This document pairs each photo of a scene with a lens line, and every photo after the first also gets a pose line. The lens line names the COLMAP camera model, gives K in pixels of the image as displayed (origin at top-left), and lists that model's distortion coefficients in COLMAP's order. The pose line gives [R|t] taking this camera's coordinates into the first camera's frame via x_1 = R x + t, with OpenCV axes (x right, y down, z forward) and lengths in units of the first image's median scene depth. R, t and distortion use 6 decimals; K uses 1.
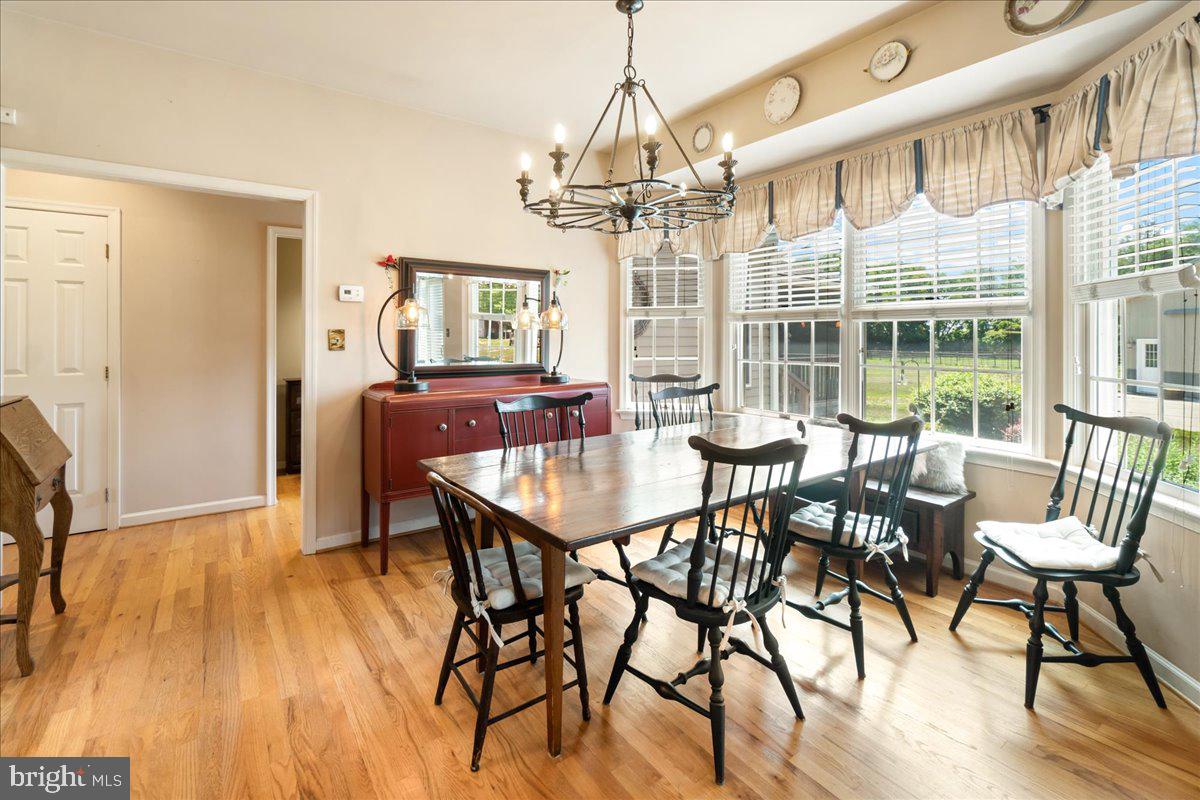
lens RADIAL K [[533.0, 0, 598.7], [0, 533.0, 338.5], [0, 0, 1]] dist [-0.003434, -0.000131]
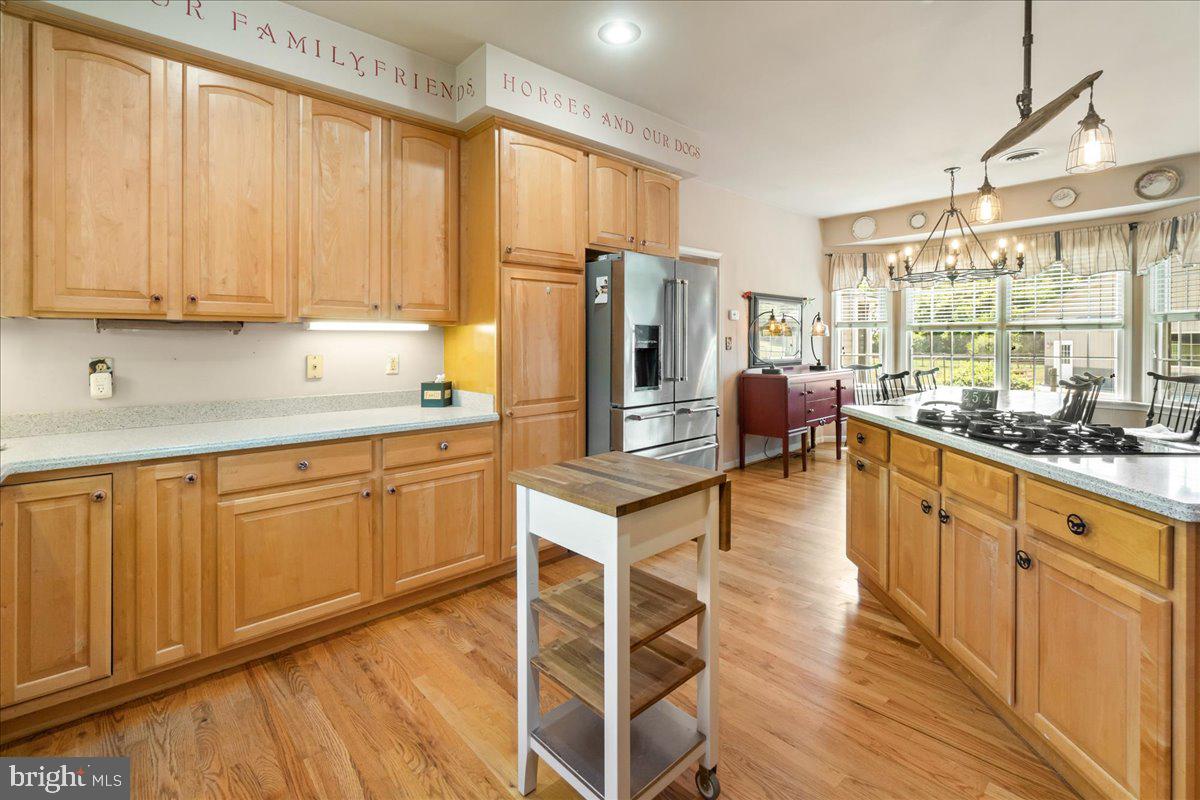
lens RADIAL K [[533.0, 0, 590.0], [0, 533.0, 342.6], [0, 0, 1]] dist [-0.003434, -0.000131]
pose [[0.993879, -0.005787, 0.110319, -1.310356], [0.005959, 0.999981, -0.001230, -0.000085], [-0.110310, 0.001880, 0.993895, -0.697348]]
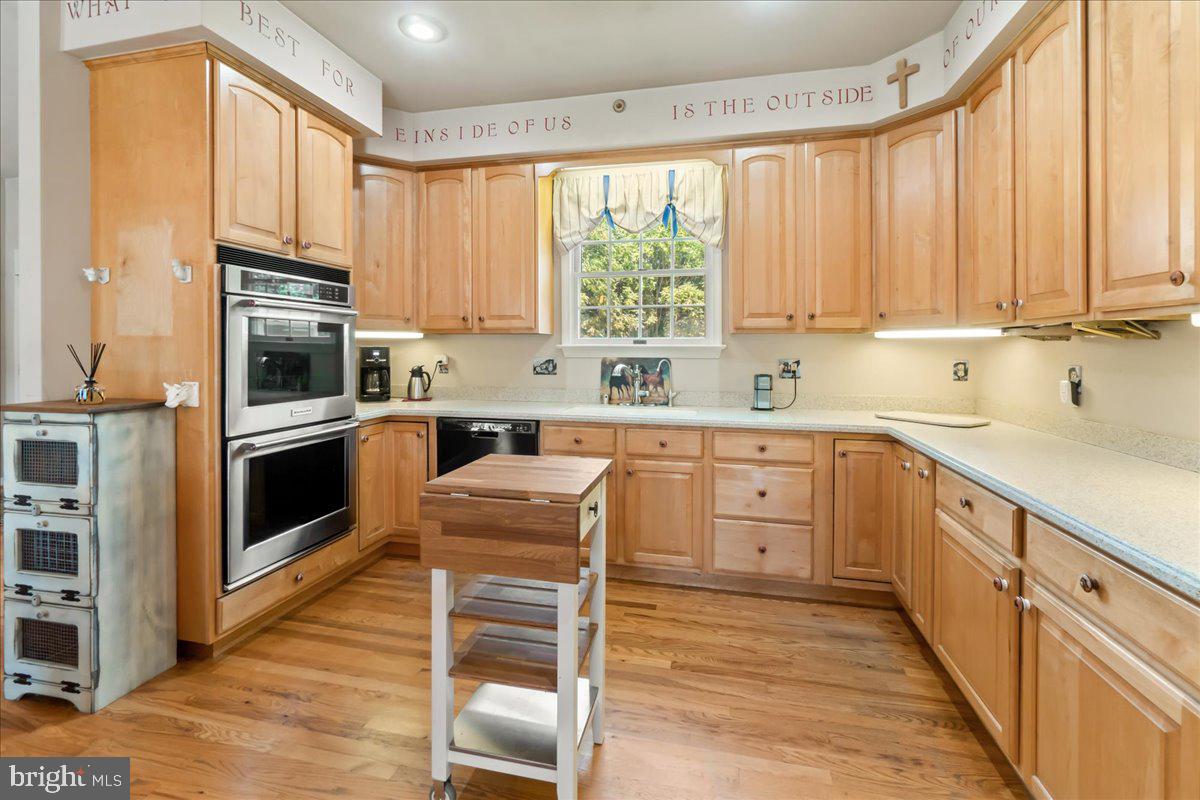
lens RADIAL K [[533.0, 0, 593.8], [0, 533.0, 348.5], [0, 0, 1]] dist [-0.003434, -0.000131]
pose [[-0.754949, -0.005616, -0.655759, -0.885411], [-0.007185, 0.999974, -0.000292, -0.002117], [0.655744, 0.004491, -0.754970, 0.348238]]
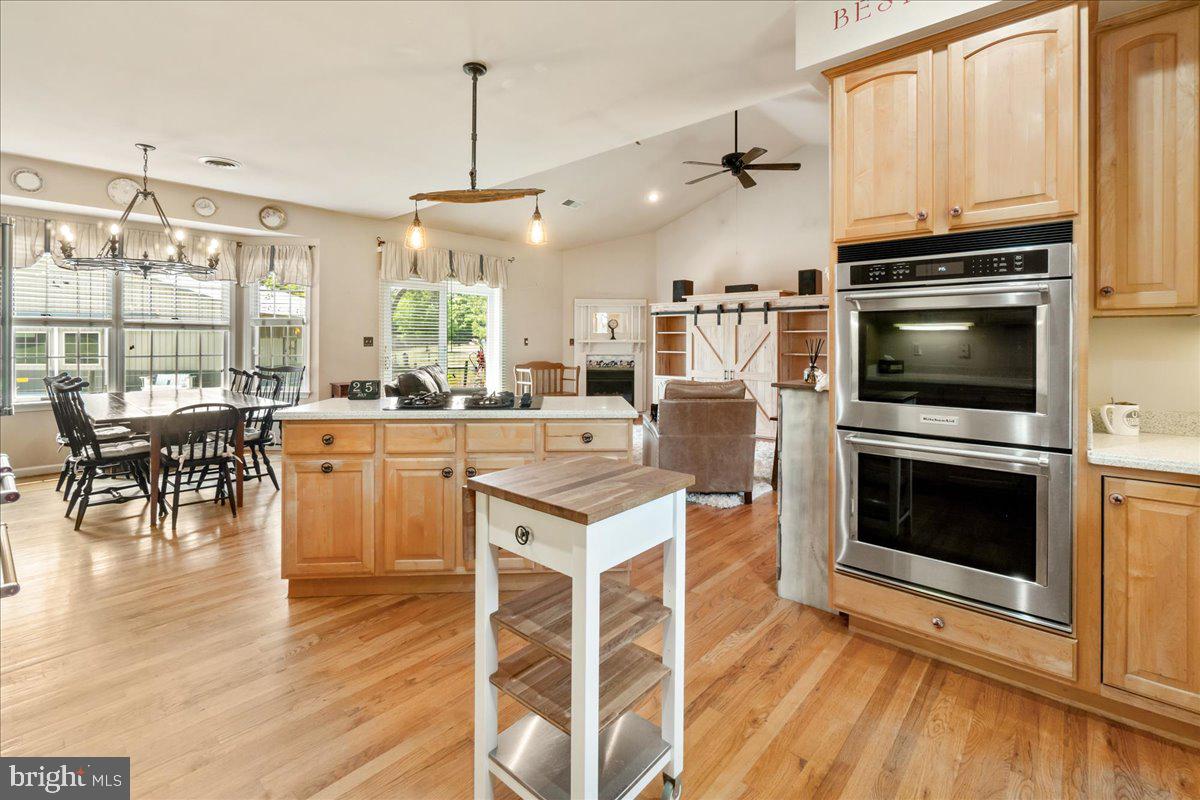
lens RADIAL K [[533.0, 0, 601.8], [0, 533.0, 347.2], [0, 0, 1]] dist [-0.003434, -0.000131]
pose [[-0.221926, -0.013135, 0.974975, -1.740551], [-0.002066, 0.999913, 0.013001, -0.001146], [-0.975061, 0.000871, -0.221934, -0.054121]]
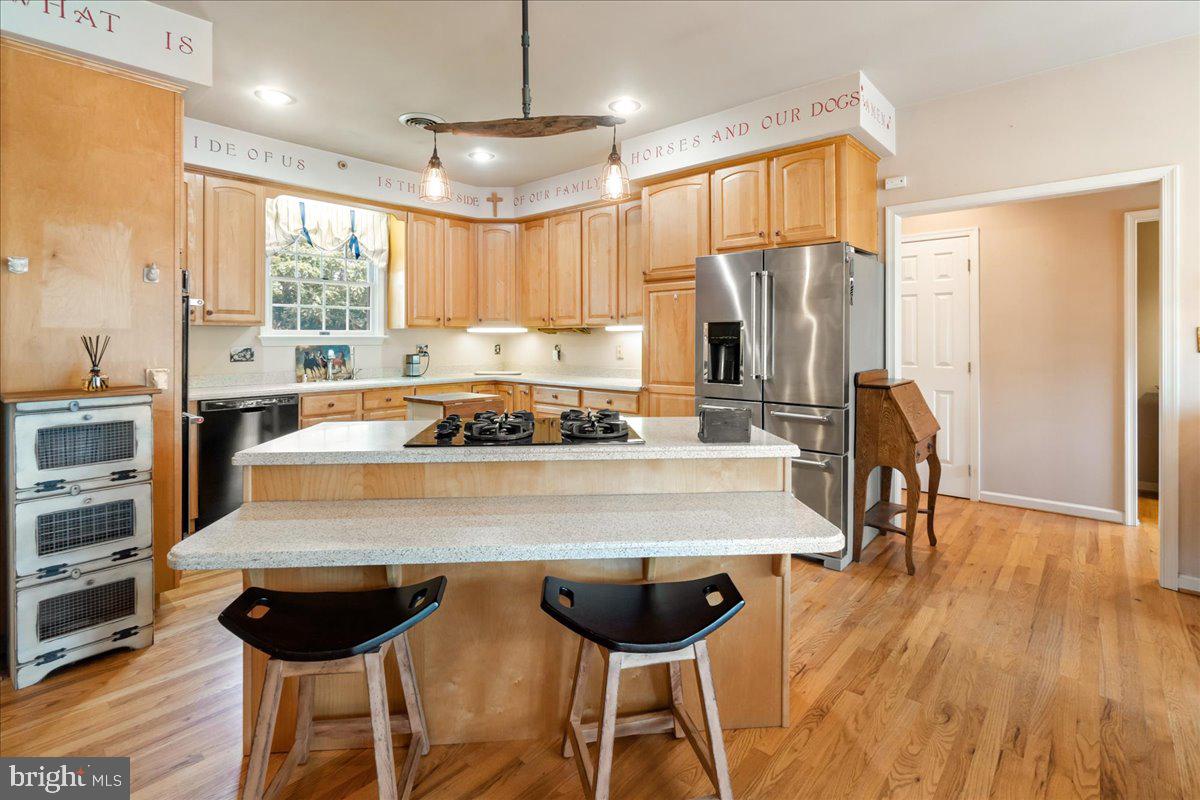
lens RADIAL K [[575.8, 0, 599.4], [0, 575.8, 329.8], [0, 0, 1]] dist [-0.009560, 0.000775]
pose [[0.224221, -0.017491, -0.974381, 0.177568], [0.000952, 0.999842, -0.017729, 0.002743], [0.974538, 0.003048, 0.224202, -0.118049]]
